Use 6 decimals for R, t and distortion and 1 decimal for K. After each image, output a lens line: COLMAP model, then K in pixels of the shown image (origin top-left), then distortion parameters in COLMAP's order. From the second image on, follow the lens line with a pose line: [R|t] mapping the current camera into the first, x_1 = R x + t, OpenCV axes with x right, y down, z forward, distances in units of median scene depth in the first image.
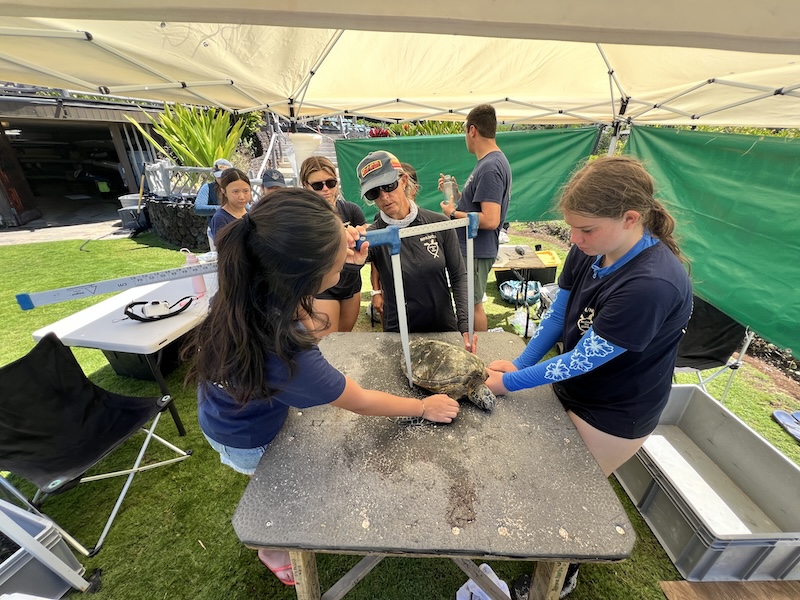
lens RADIAL K [[322.9, 0, 400.0], [0, 322.9, 300.0], [0, 0, 1]] dist [-0.000398, -0.000756]
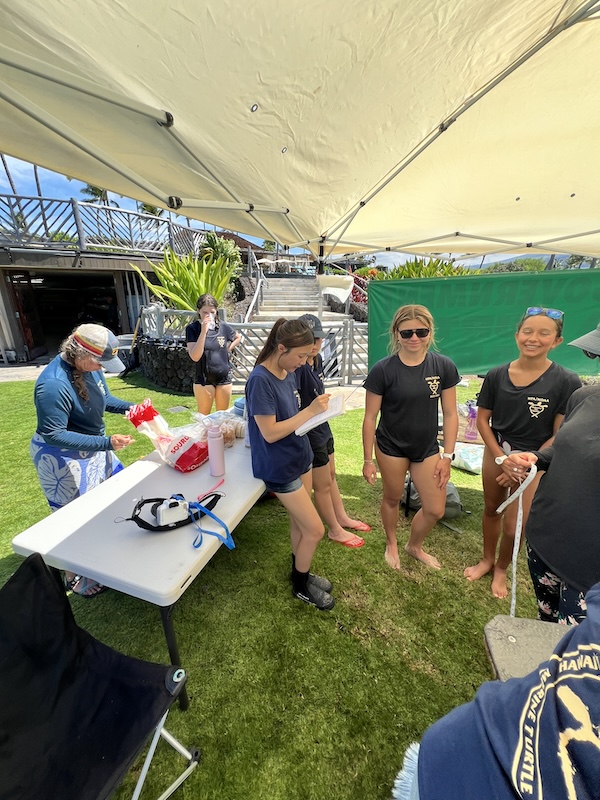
lens RADIAL K [[321.2, 0, 300.5], [0, 321.2, 395.1], [0, 0, 1]] dist [-0.004403, -0.000164]
pose [[0.987395, 0.042858, -0.152360, -0.233881], [-0.062159, 0.990300, -0.124270, -0.091326], [0.145556, 0.132174, 0.980481, 0.200376]]
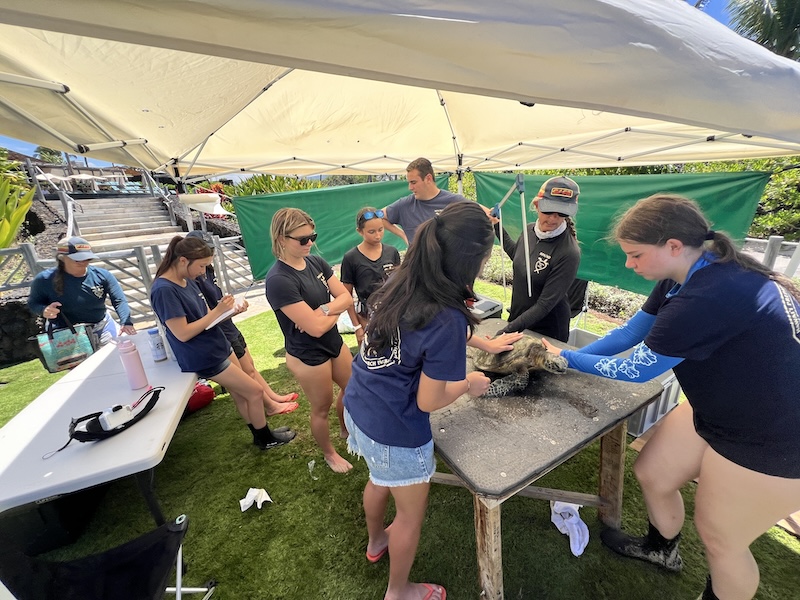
lens RADIAL K [[324.6, 0, 399.3], [0, 324.6, 298.5], [0, 0, 1]] dist [0.001264, -0.000301]
pose [[0.856492, -0.215972, 0.468805, -0.290871], [0.283034, 0.956042, -0.076658, 0.005167], [-0.431641, 0.198345, 0.879969, -0.003928]]
